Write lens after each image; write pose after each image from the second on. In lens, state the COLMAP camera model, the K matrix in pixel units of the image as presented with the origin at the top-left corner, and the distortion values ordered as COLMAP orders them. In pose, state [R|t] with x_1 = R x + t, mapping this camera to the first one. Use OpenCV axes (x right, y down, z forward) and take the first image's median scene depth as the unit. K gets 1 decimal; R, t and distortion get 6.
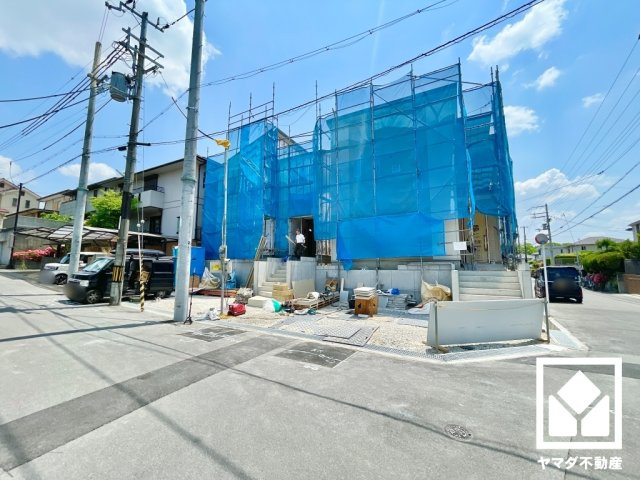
lens RADIAL K [[260.0, 0, 319.6], [0, 260.0, 238.6], [0, 0, 1]] dist [-0.001949, -0.000243]
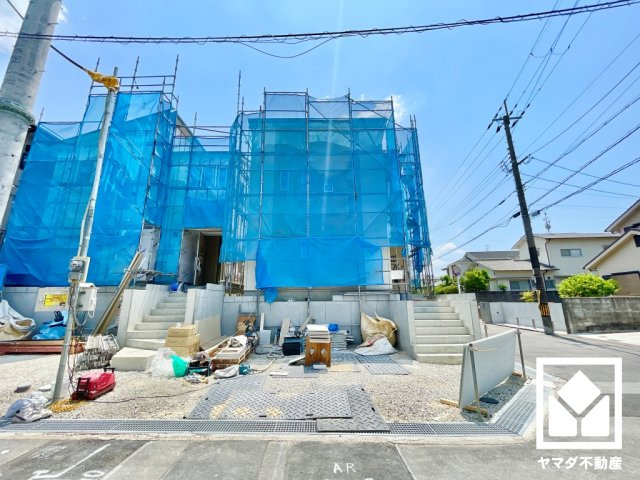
lens RADIAL K [[260.0, 0, 319.6], [0, 260.0, 238.6], [0, 0, 1]] dist [-0.001949, -0.000243]
pose [[0.882898, 0.098364, 0.459146, -0.157639], [-0.043800, 0.990801, -0.128040, 0.029811], [-0.467517, 0.092936, 0.879085, 0.265297]]
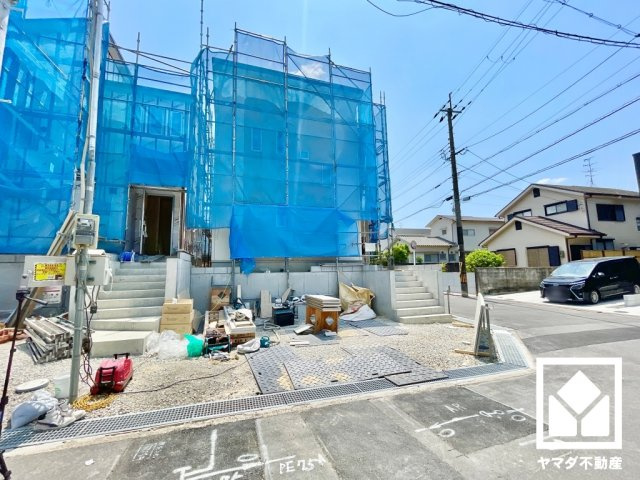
lens RADIAL K [[267.7, 0, 318.6], [0, 267.7, 238.3], [0, 0, 1]] dist [-0.002153, -0.000749]
pose [[0.695660, 0.073929, 0.714557, -0.335841], [-0.066653, 0.997042, -0.038265, 0.044573], [-0.715272, -0.021008, 0.698530, 0.393800]]
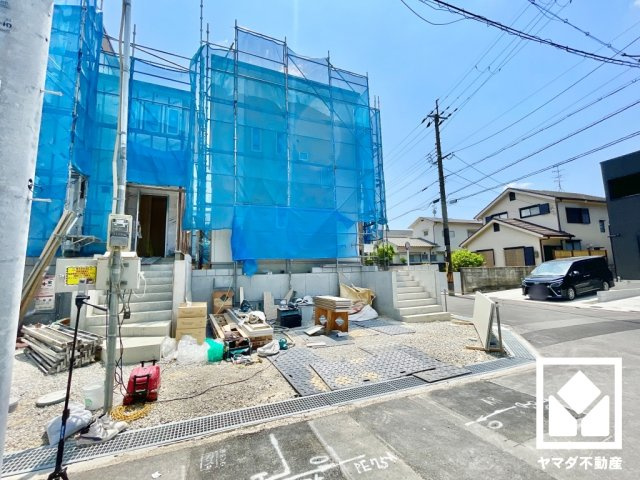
lens RADIAL K [[266.6, 0, 318.6], [0, 266.6, 239.3], [0, 0, 1]] dist [-0.003401, -0.000188]
pose [[0.640318, 0.073692, 0.764567, -0.386058], [-0.063586, 0.997056, -0.042848, 0.048417], [-0.765473, -0.021179, 0.643119, 0.447585]]
